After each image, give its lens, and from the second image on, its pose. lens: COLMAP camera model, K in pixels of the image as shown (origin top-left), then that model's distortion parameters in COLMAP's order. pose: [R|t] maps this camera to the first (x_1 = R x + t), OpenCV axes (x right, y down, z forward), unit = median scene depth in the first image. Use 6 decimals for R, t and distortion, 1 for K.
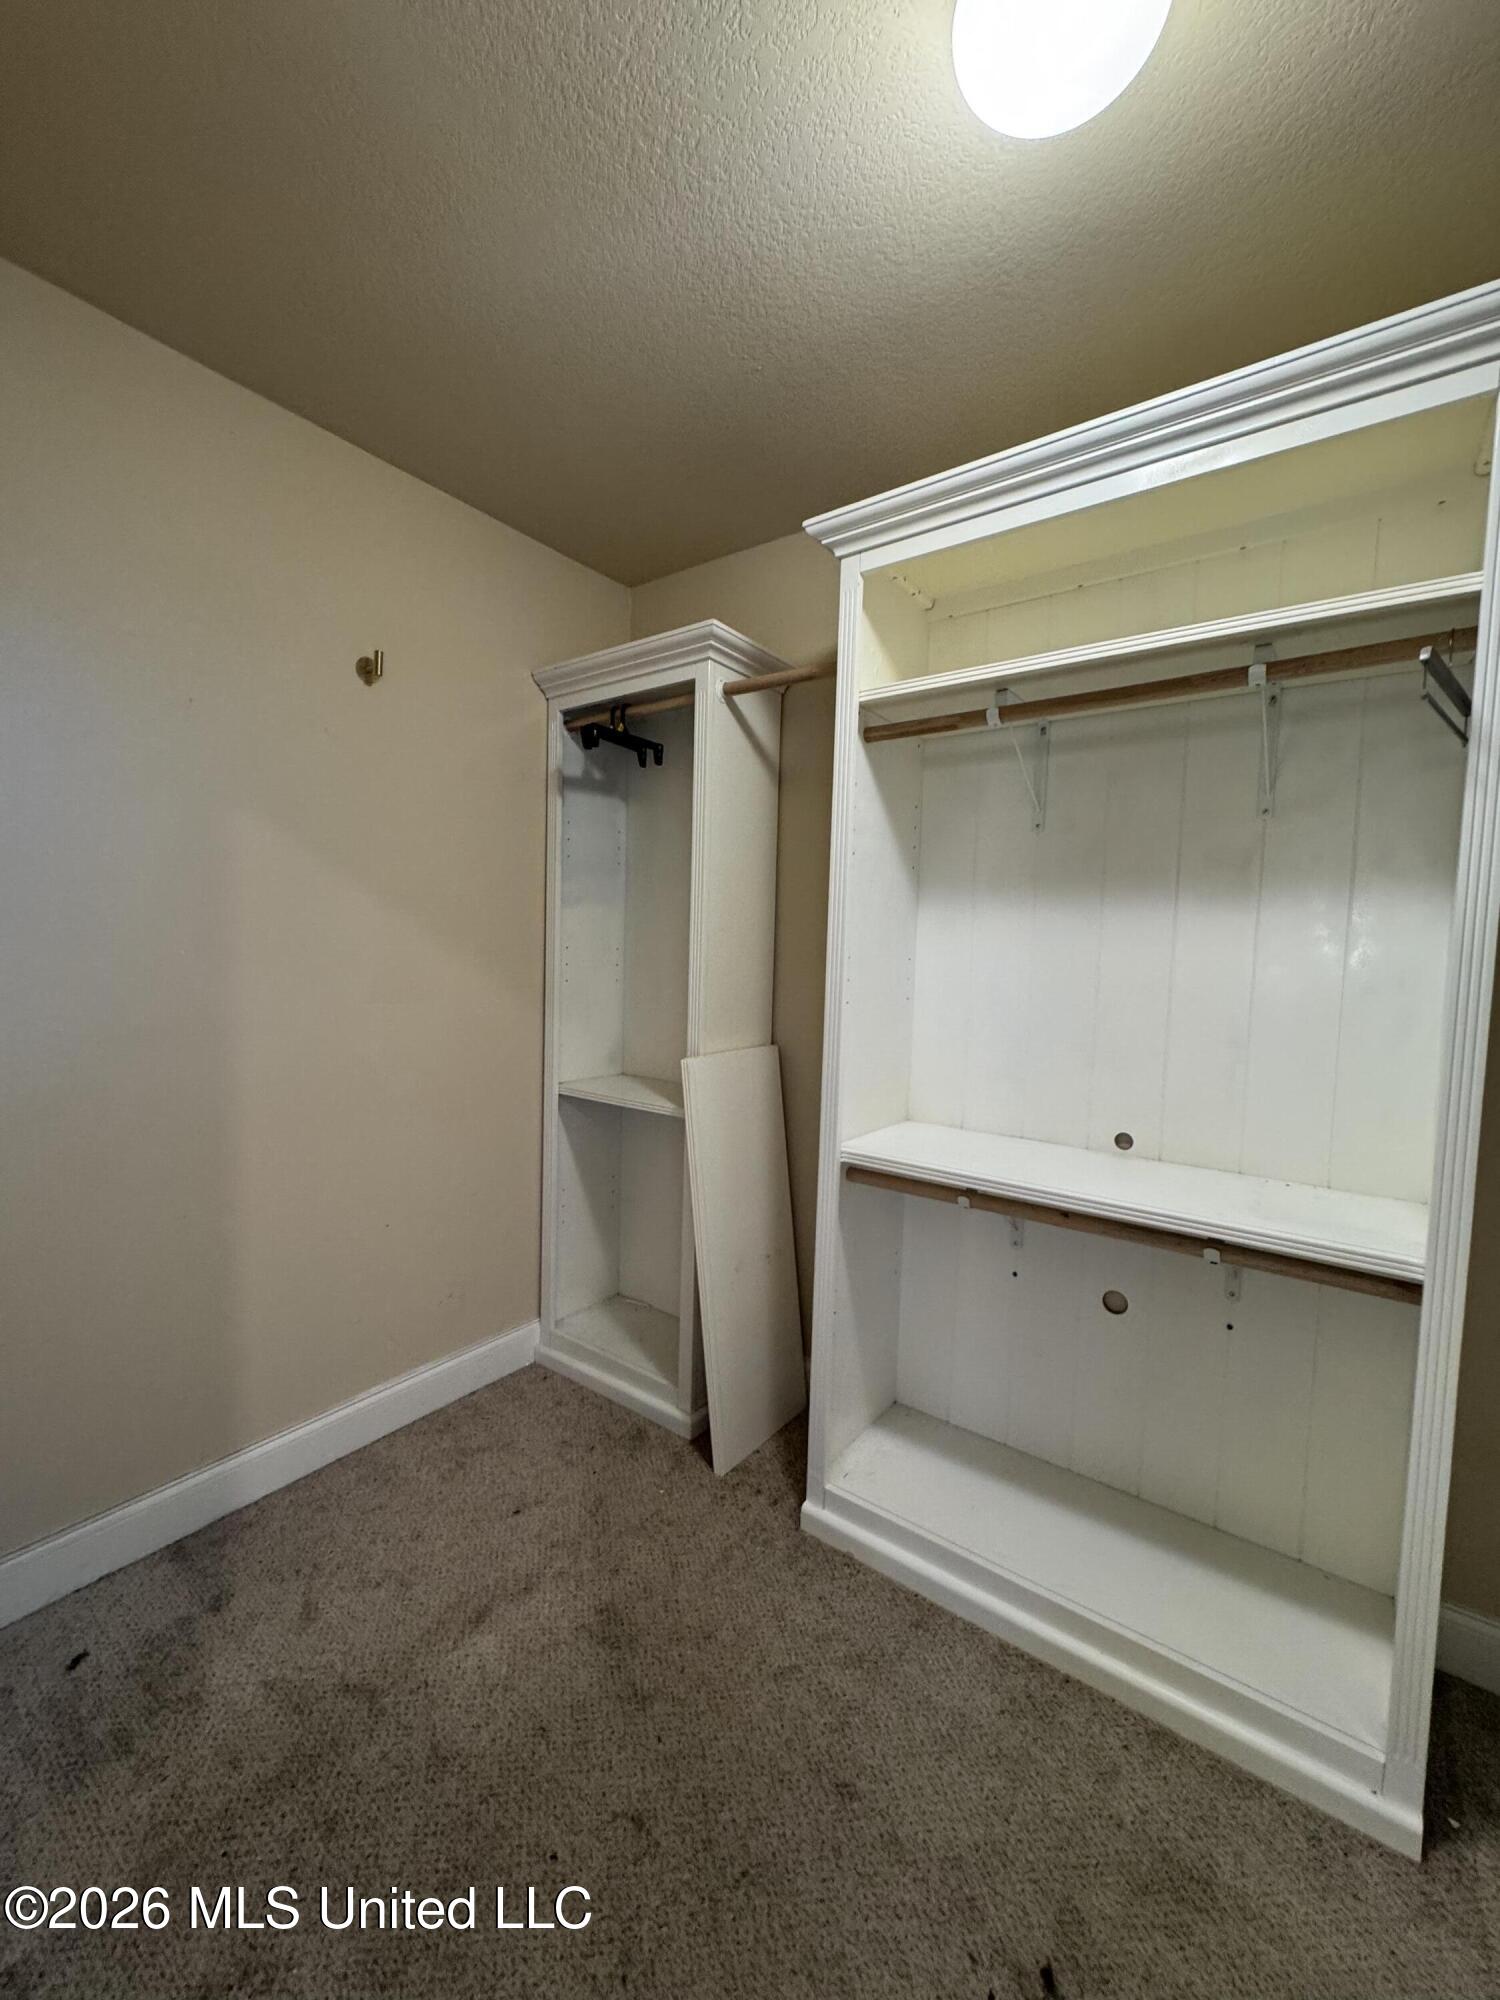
lens RADIAL K [[798.8, 0, 752.6], [0, 798.8, 1000.4], [0, 0, 1]] dist [-0.001262, 0.001378]
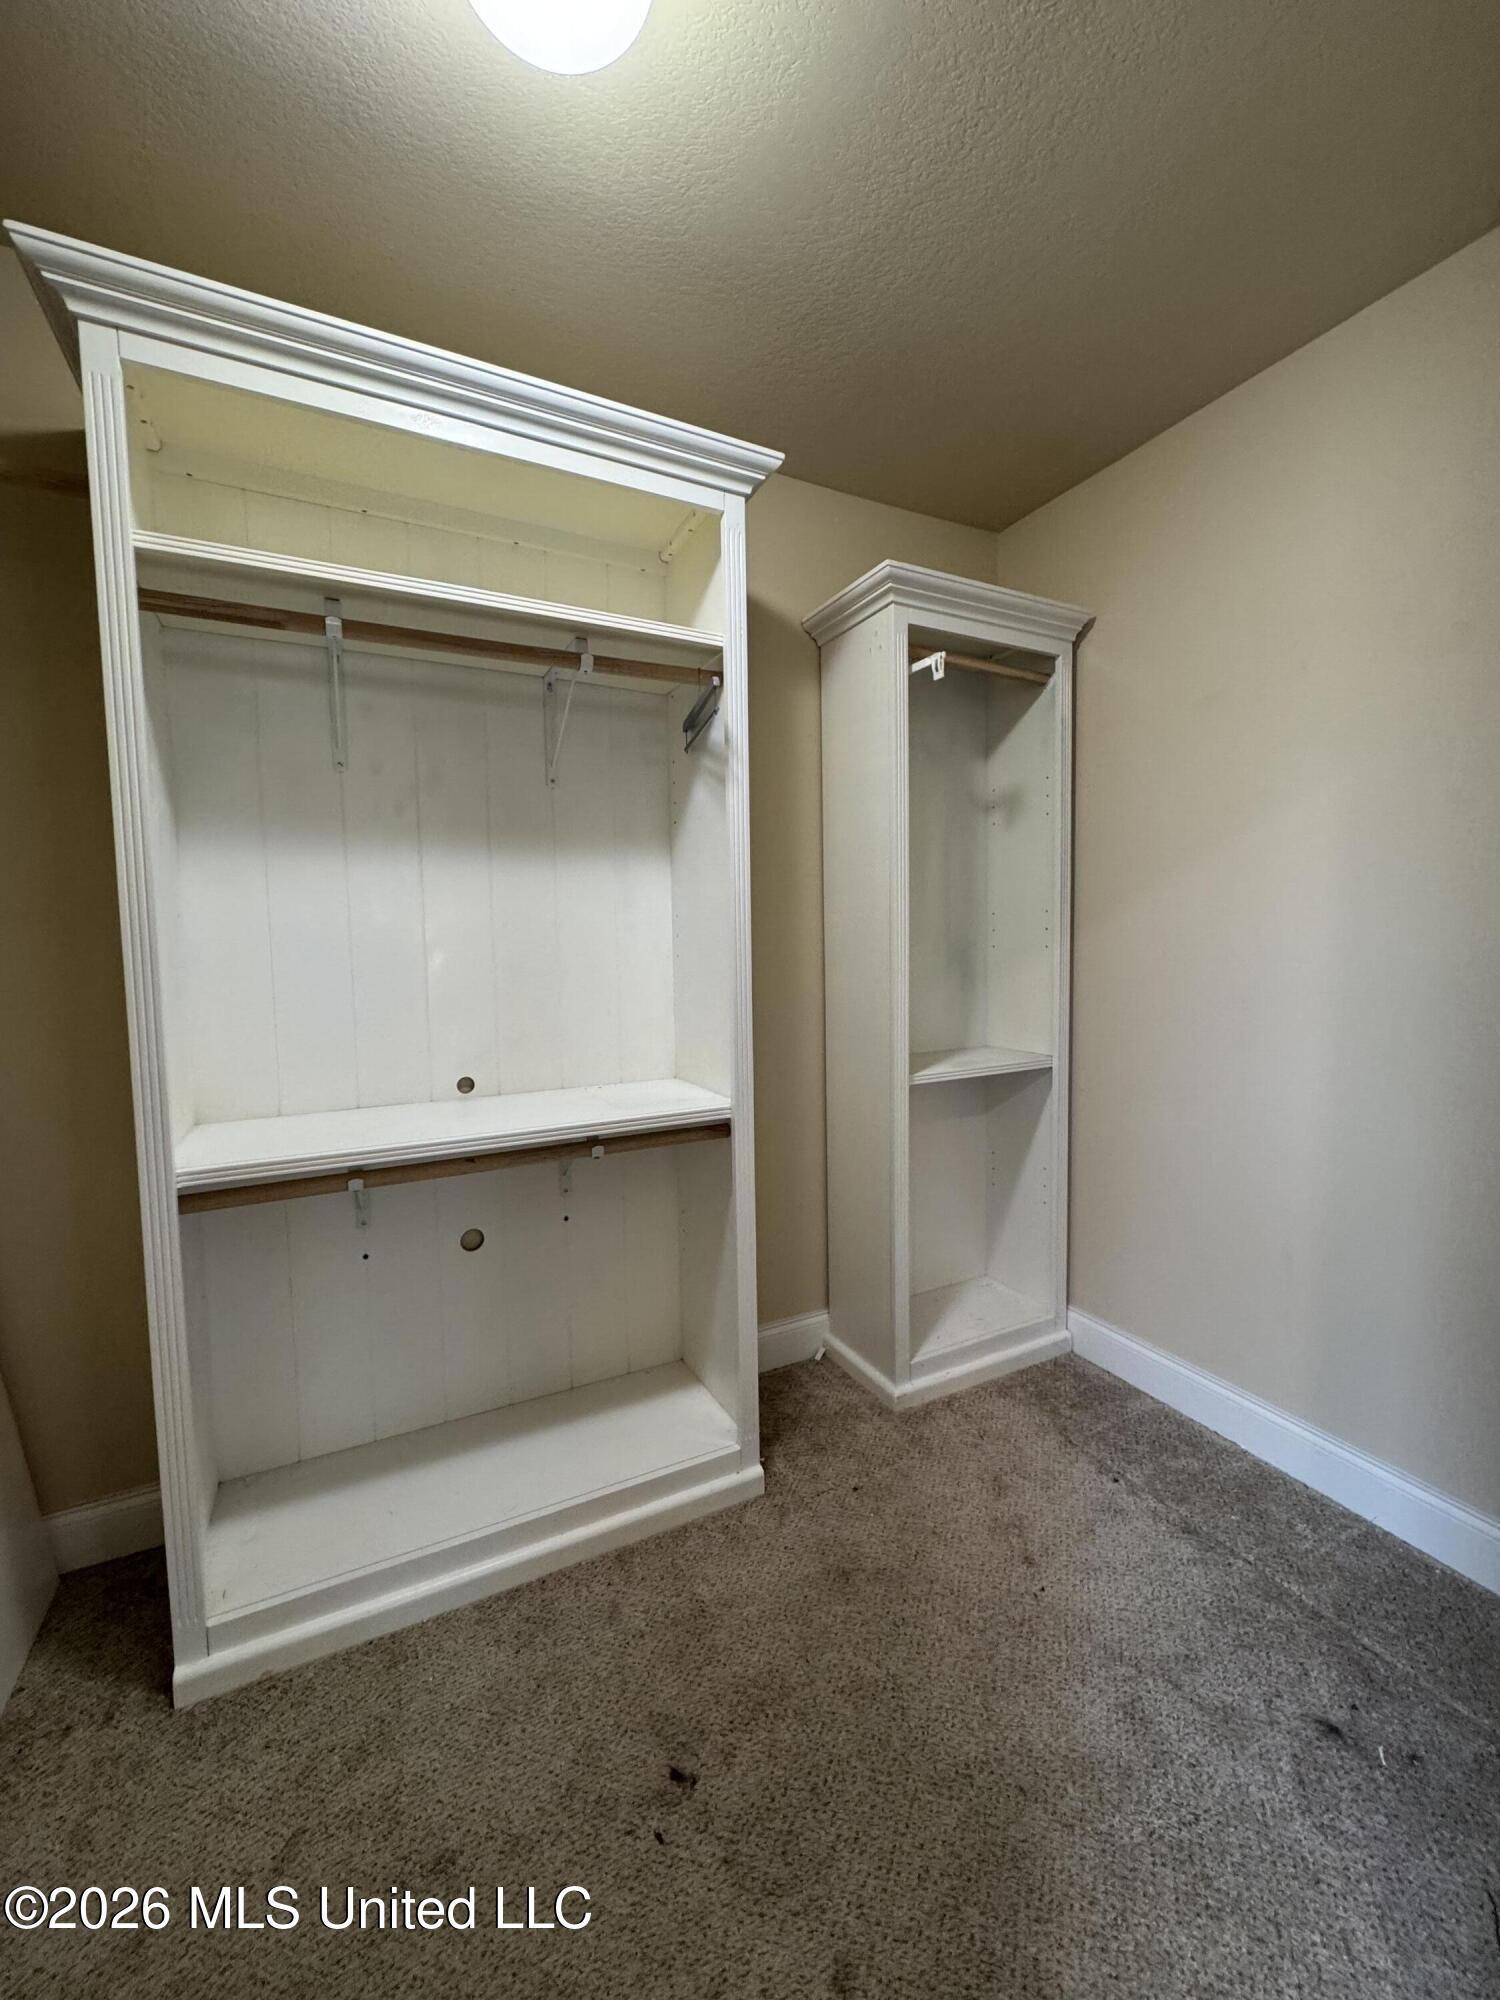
lens RADIAL K [[798.8, 0, 752.2], [0, 798.8, 998.8], [0, 0, 1]] dist [-0.001262, 0.001378]
pose [[0.450267, -0.106599, 0.886508, -0.310828], [0.081628, 0.993605, 0.078017, 0.015987], [-0.889155, 0.037236, 0.456089, 0.213780]]
